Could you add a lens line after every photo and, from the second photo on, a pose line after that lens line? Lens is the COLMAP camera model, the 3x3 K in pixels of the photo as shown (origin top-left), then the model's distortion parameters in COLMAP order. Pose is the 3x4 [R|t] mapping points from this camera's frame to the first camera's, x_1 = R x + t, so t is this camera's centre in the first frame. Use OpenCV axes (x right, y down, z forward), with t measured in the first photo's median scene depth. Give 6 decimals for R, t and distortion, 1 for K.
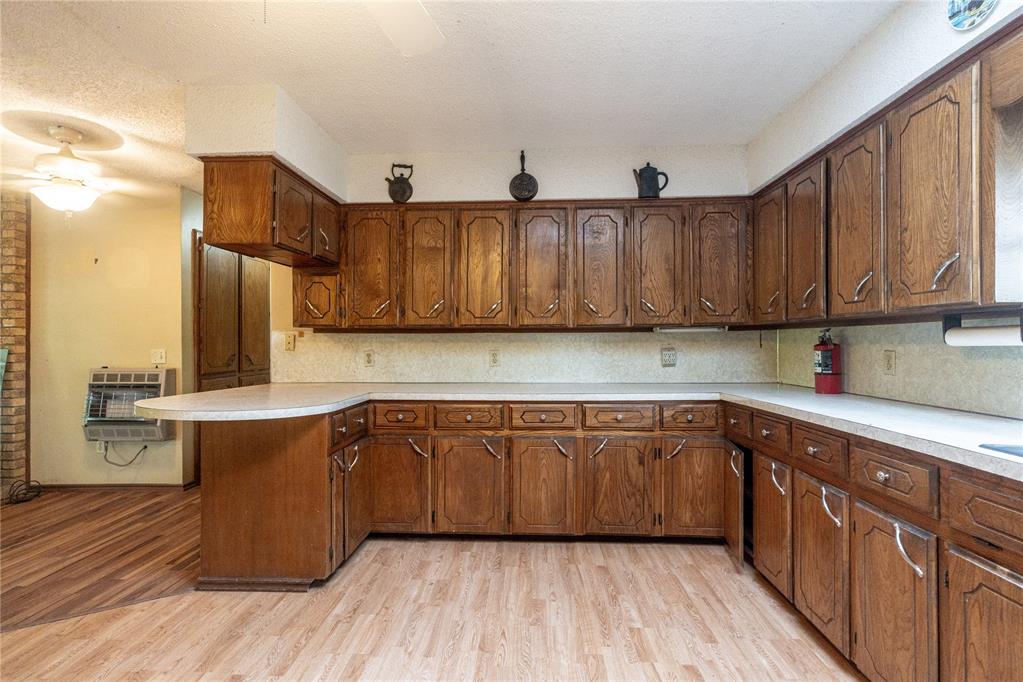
lens RADIAL K [[483.8, 0, 505.1], [0, 483.8, 338.7], [0, 0, 1]] dist [0.001740, 0.000243]
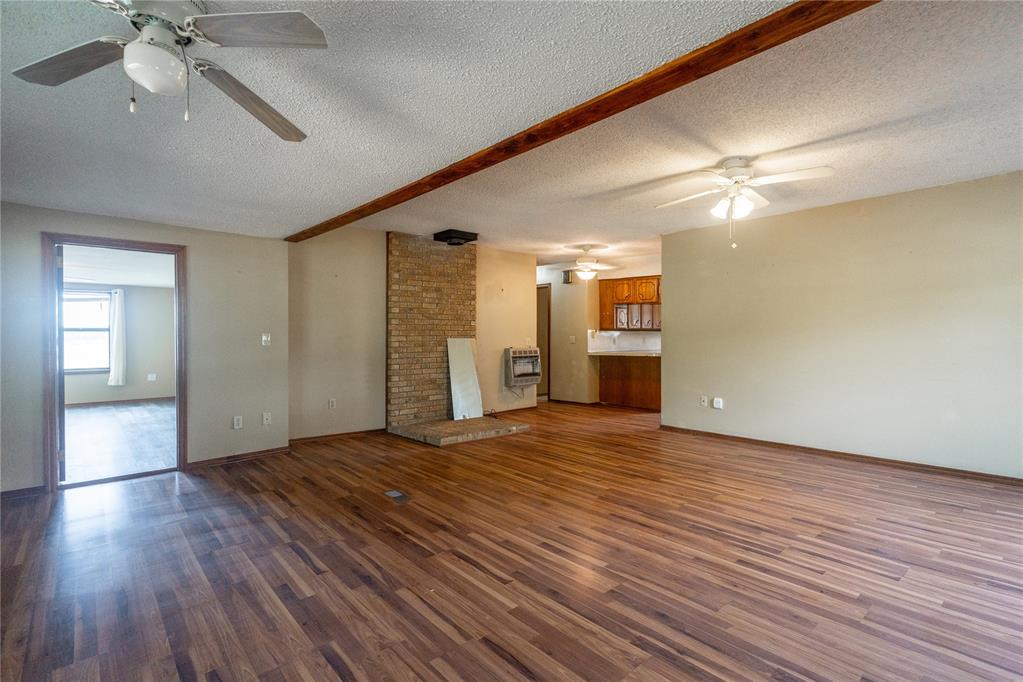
lens RADIAL K [[483.8, 0, 511.3], [0, 483.8, 339.8], [0, 0, 1]] dist [0.001740, 0.000243]
pose [[0.709250, -0.003537, 0.704948, -2.198888], [0.001843, 0.999993, 0.003163, 0.022794], [-0.704955, -0.000945, 0.709252, -0.344822]]
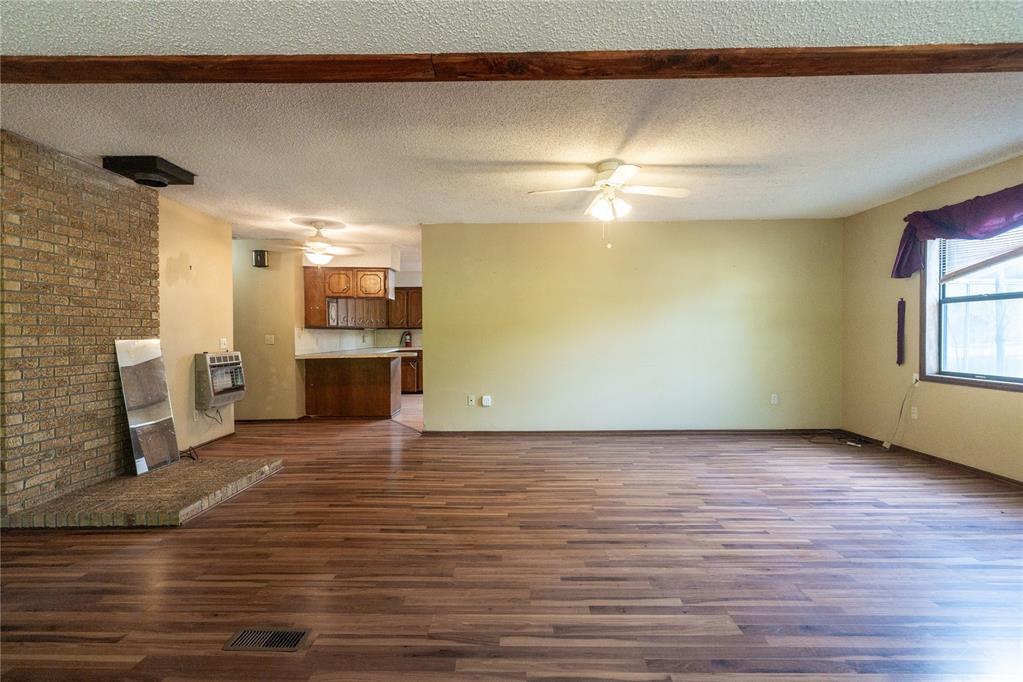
lens RADIAL K [[483.8, 0, 506.6], [0, 483.8, 338.5], [0, 0, 1]] dist [0.001740, 0.000243]
pose [[-0.038156, -0.006352, 0.999252, -2.194723], [0.010628, 0.999921, 0.006762, 0.021306], [-0.999215, 0.010878, -0.038086, 0.248656]]
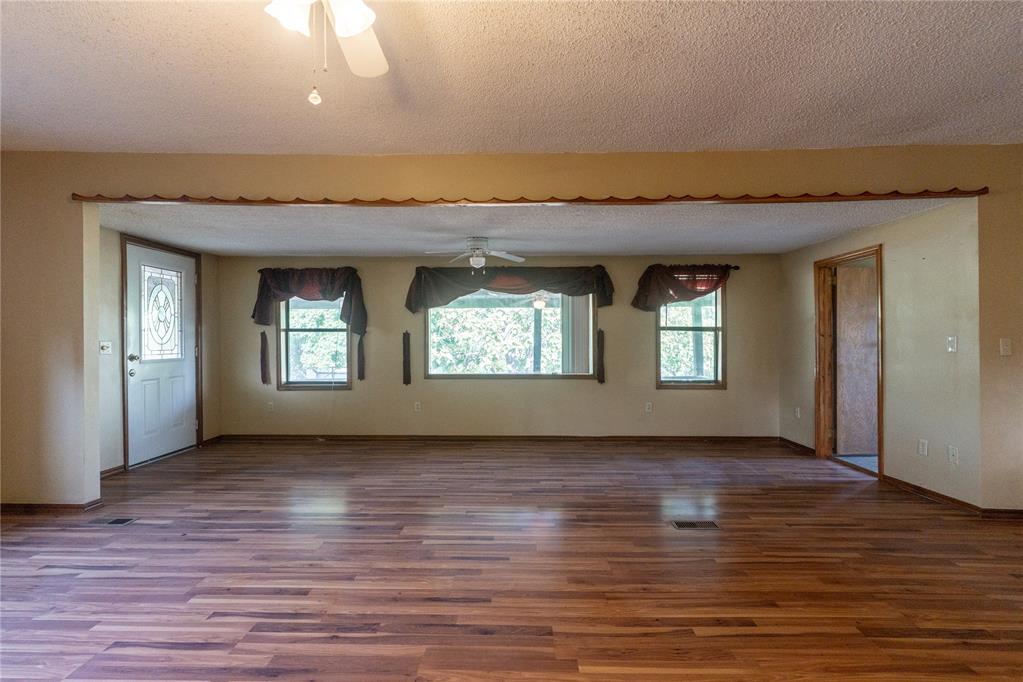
lens RADIAL K [[483.8, 0, 508.9], [0, 483.8, 345.2], [0, 0, 1]] dist [0.001740, 0.000243]
pose [[0.034347, 0.016246, -0.999278, -0.905225], [-0.004474, 0.999860, 0.016101, 0.016064], [0.999400, 0.003917, 0.034415, 0.134623]]
